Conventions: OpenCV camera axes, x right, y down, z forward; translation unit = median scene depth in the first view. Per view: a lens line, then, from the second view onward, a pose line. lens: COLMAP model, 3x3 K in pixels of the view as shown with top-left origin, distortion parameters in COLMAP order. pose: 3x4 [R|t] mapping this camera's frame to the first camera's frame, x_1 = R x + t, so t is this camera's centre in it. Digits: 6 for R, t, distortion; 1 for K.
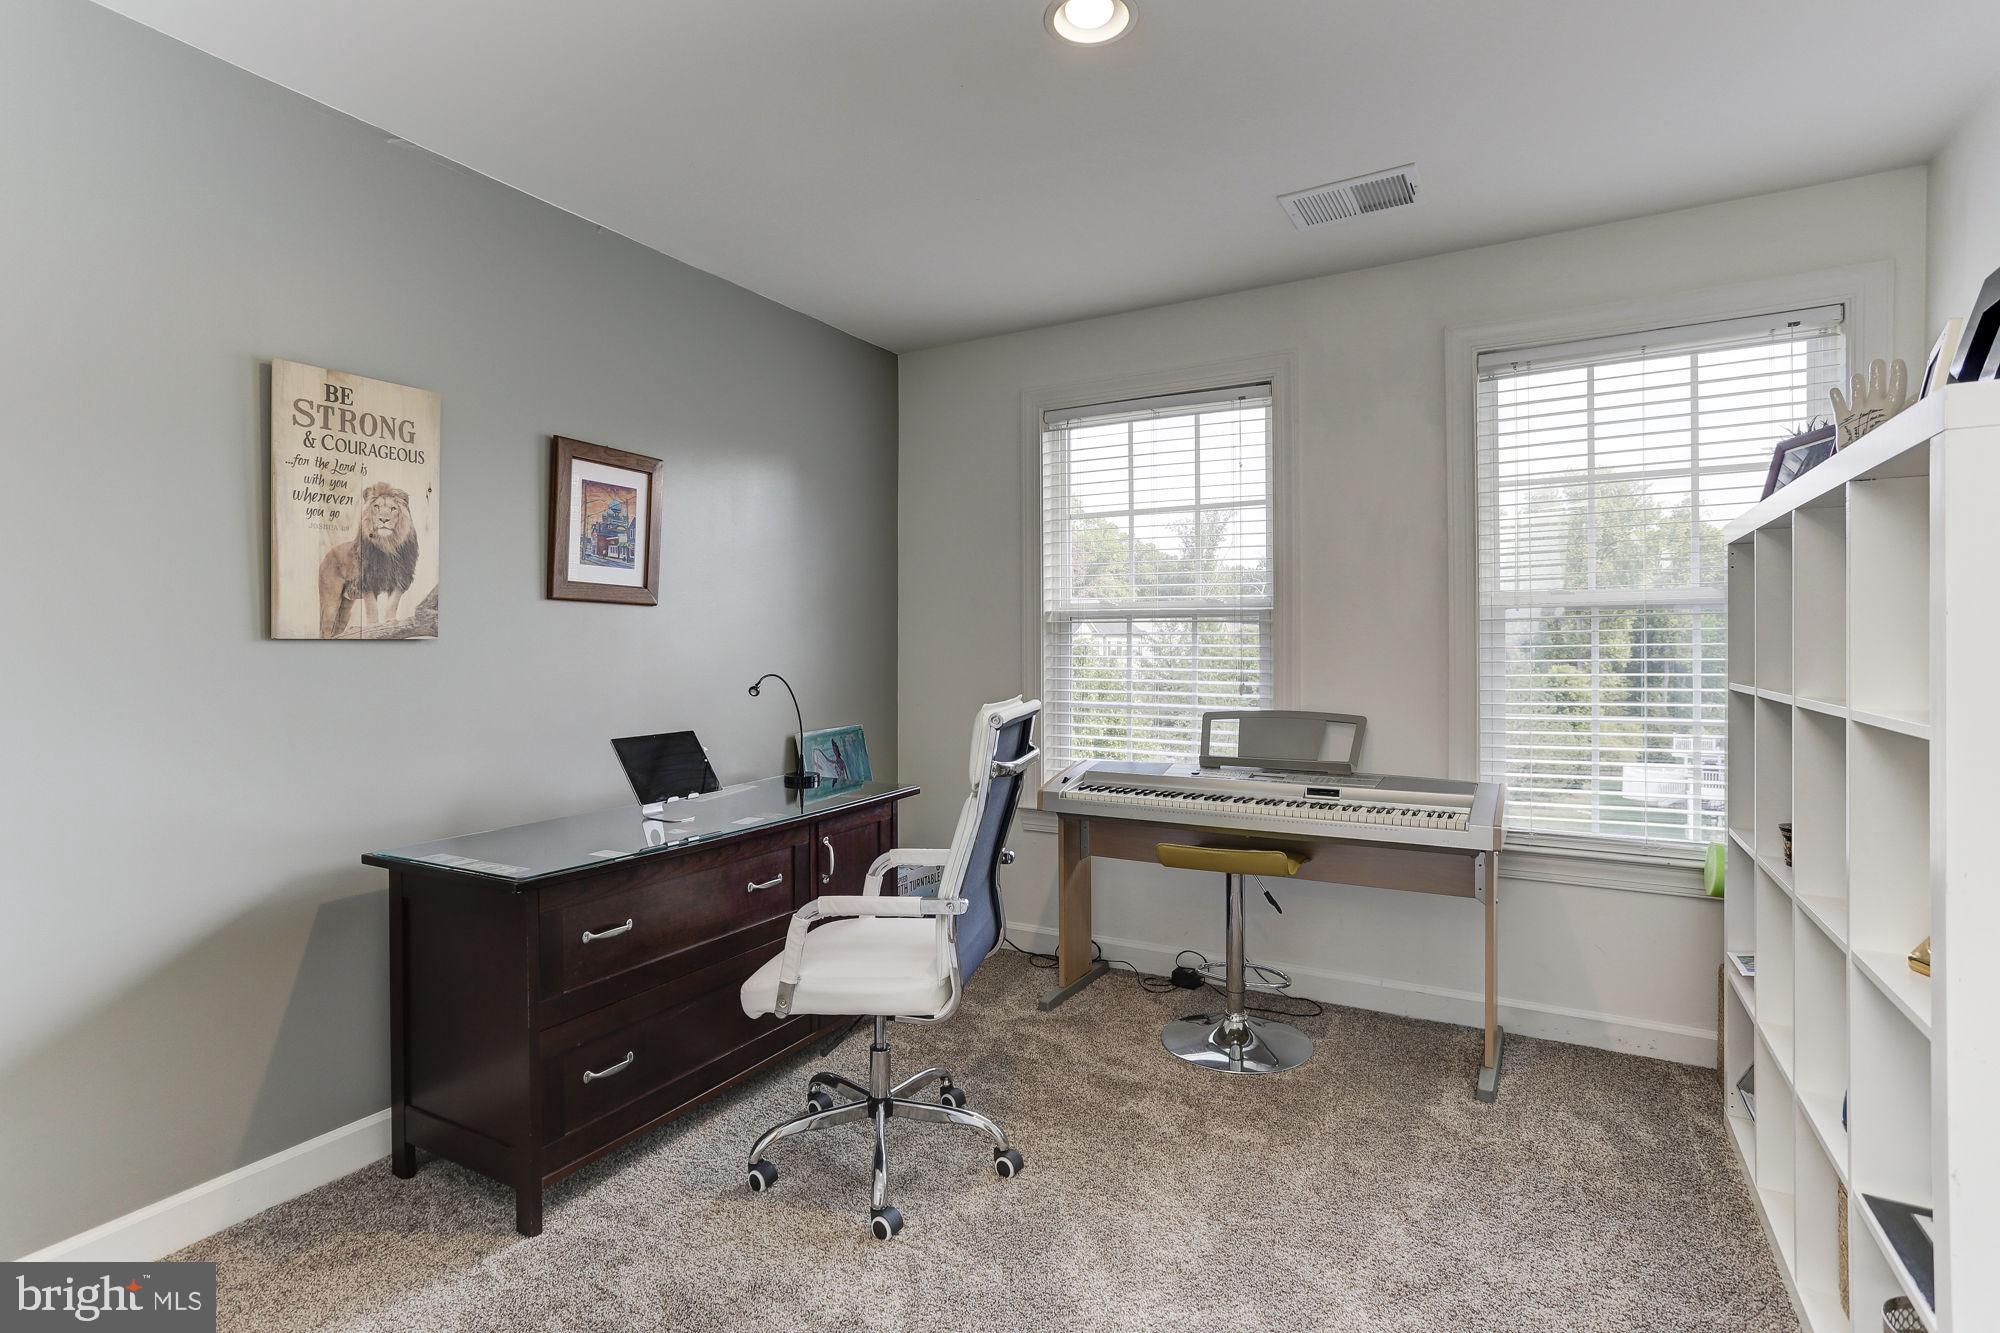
lens RADIAL K [[943.4, 0, 1010.7], [0, 943.4, 673.9], [0, 0, 1]] dist [-0.002368, 0.000425]
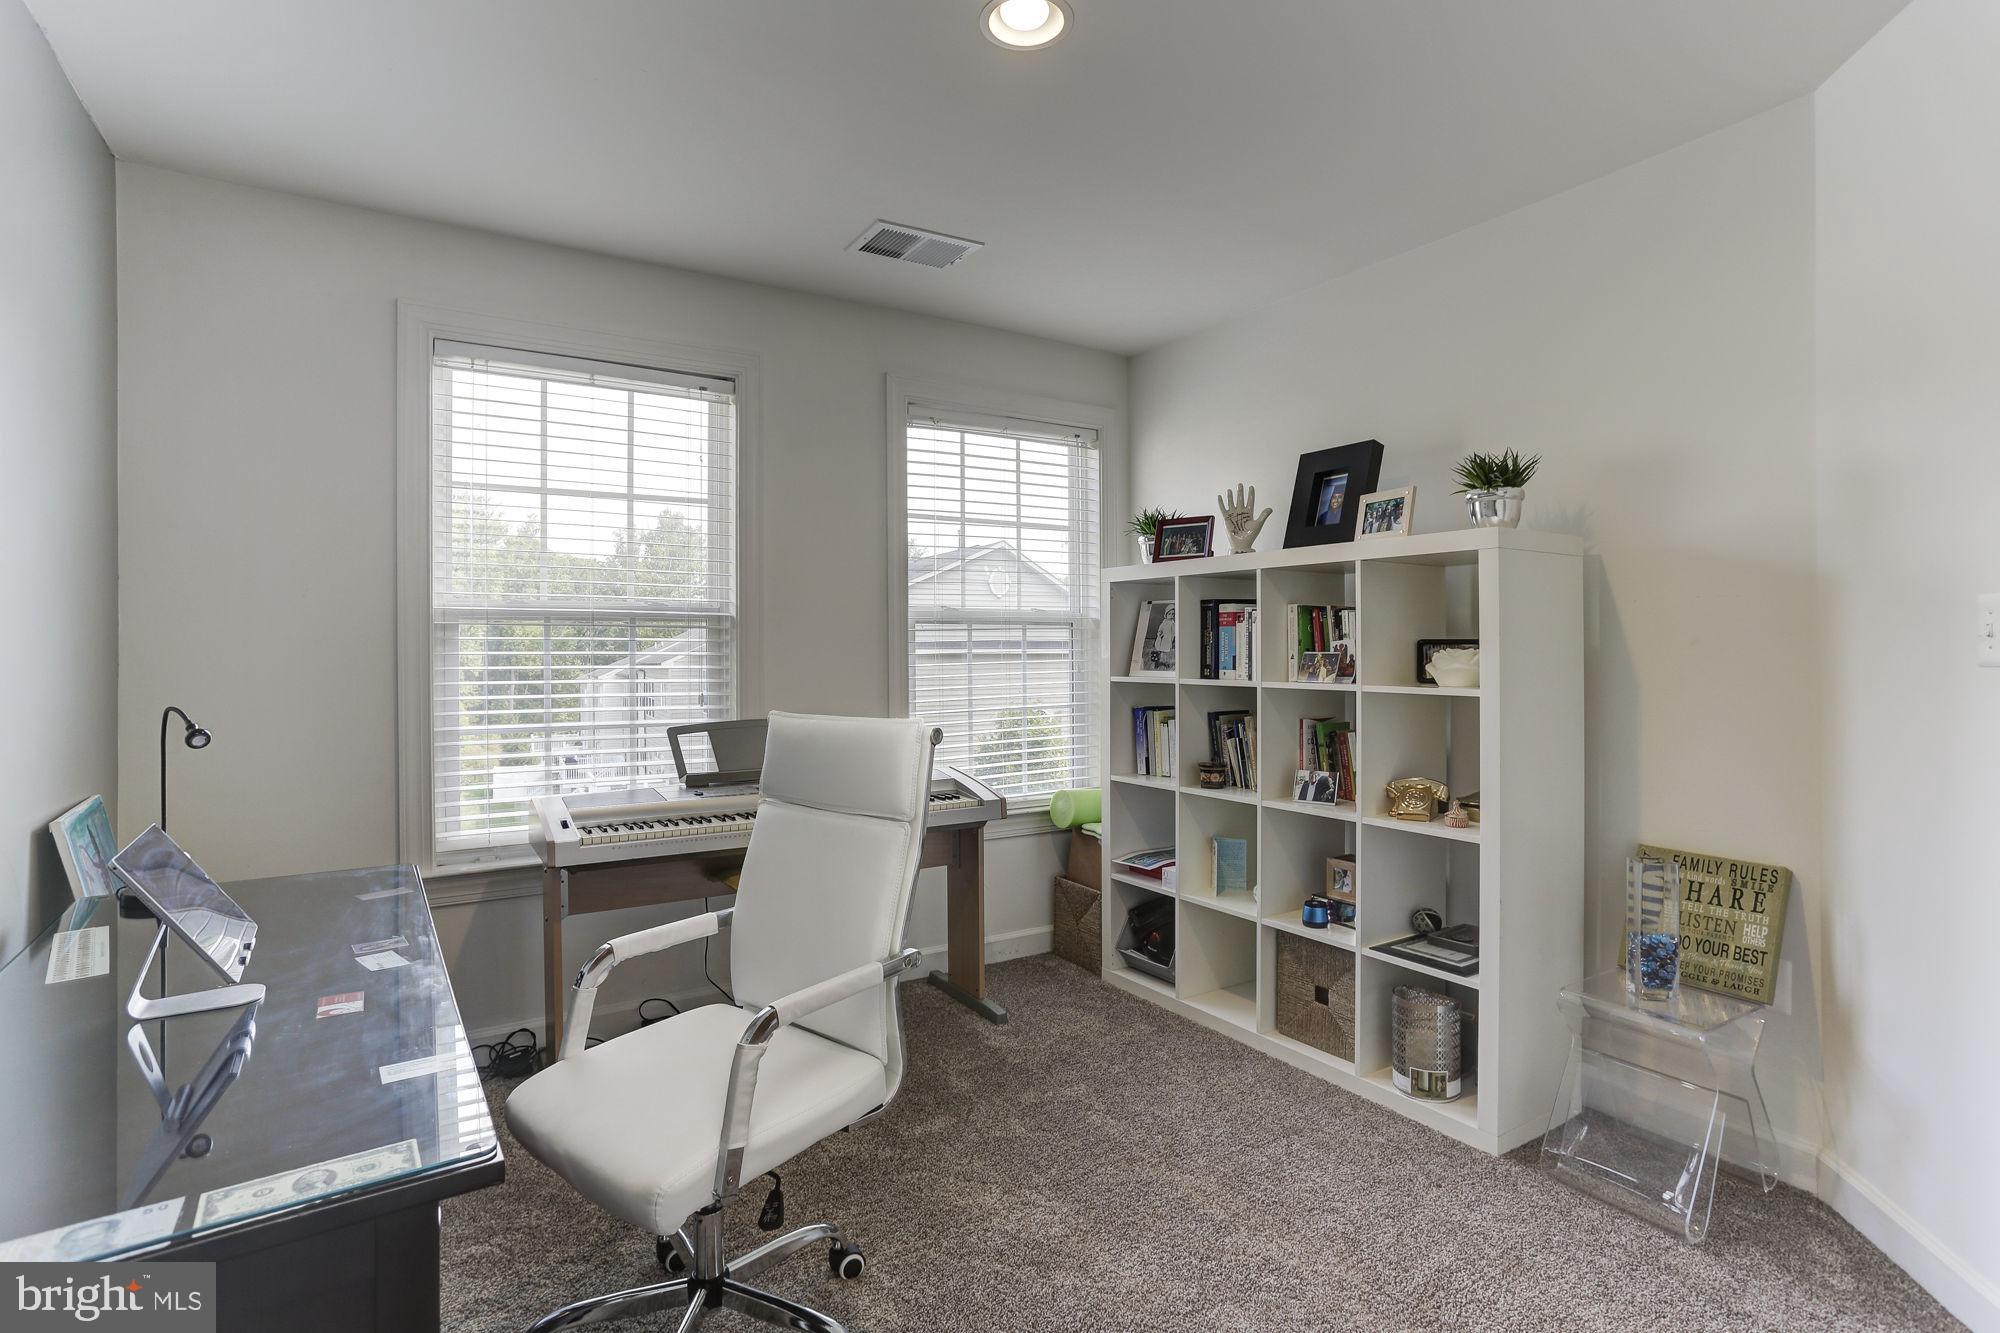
lens RADIAL K [[996.8, 0, 1003.2], [0, 996.8, 652.7], [0, 0, 1]] dist [-0.037528, 0.021594]
pose [[0.491508, -0.002837, 0.870868, -0.462061], [0.029392, 0.999479, -0.013332, -0.008262], [-0.870377, 0.032149, 0.491336, 0.260718]]
